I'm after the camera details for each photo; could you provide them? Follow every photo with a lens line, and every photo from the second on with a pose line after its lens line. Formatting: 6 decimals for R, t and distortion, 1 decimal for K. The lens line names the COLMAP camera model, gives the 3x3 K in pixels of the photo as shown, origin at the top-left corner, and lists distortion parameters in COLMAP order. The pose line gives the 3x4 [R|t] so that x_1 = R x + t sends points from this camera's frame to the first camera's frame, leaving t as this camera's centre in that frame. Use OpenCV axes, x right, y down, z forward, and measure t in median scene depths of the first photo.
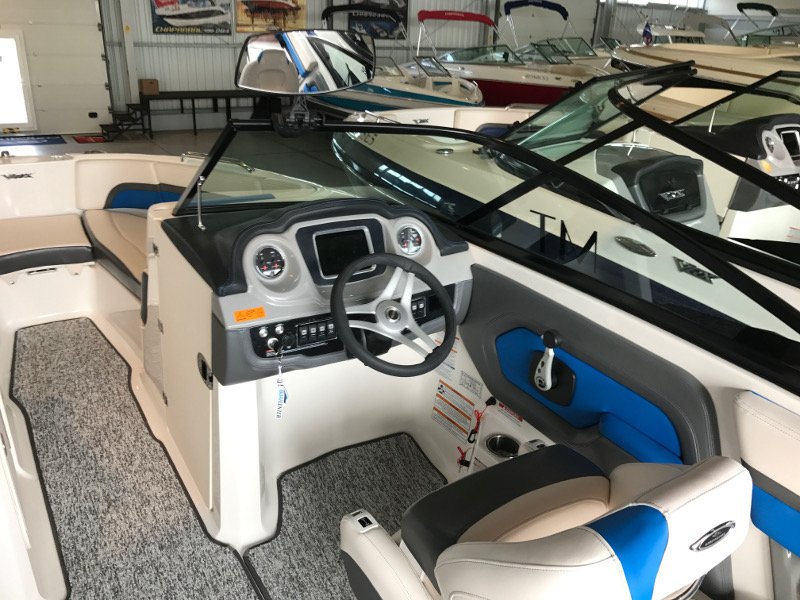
lens RADIAL K [[665.4, 0, 398.4], [0, 665.4, 297.0], [0, 0, 1]] dist [0.009634, 0.000425]
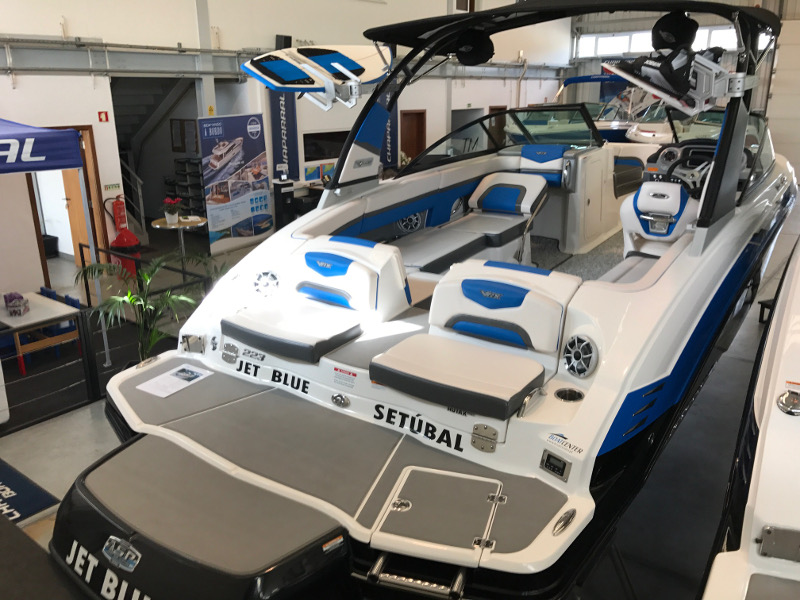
lens RADIAL K [[665.4, 0, 398.4], [0, 665.4, 297.0], [0, 0, 1]] dist [0.009634, 0.000425]
pose [[0.354105, 0.240296, -0.903807, 1.560812], [-0.338066, 0.933963, 0.115862, 0.421862], [0.871964, 0.264519, 0.411957, -0.774293]]
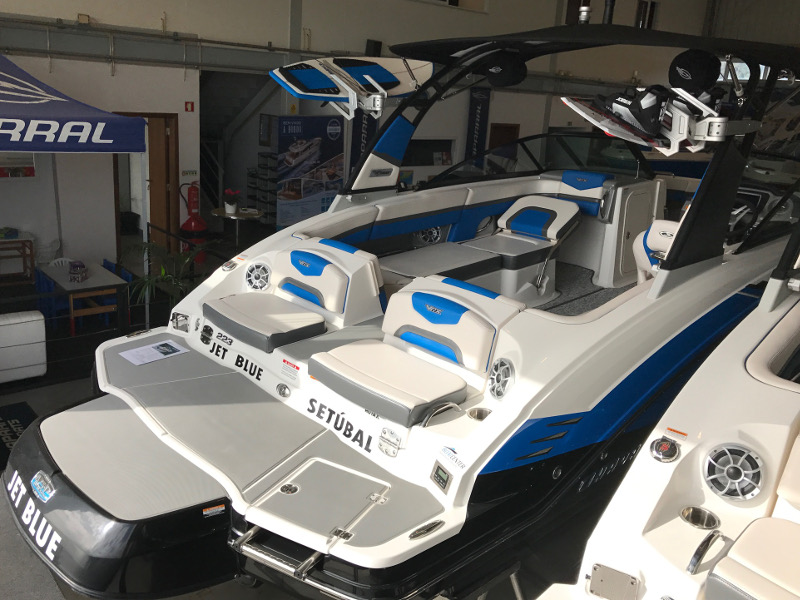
lens RADIAL K [[698.7, 0, 378.3], [0, 698.7, 279.6], [0, 0, 1]] dist [0.059261, -0.115377]
pose [[0.161833, 0.231044, -0.959390, 1.753912], [-0.429648, 0.891718, 0.142273, 0.310941], [0.888376, 0.389176, 0.243578, -0.568573]]
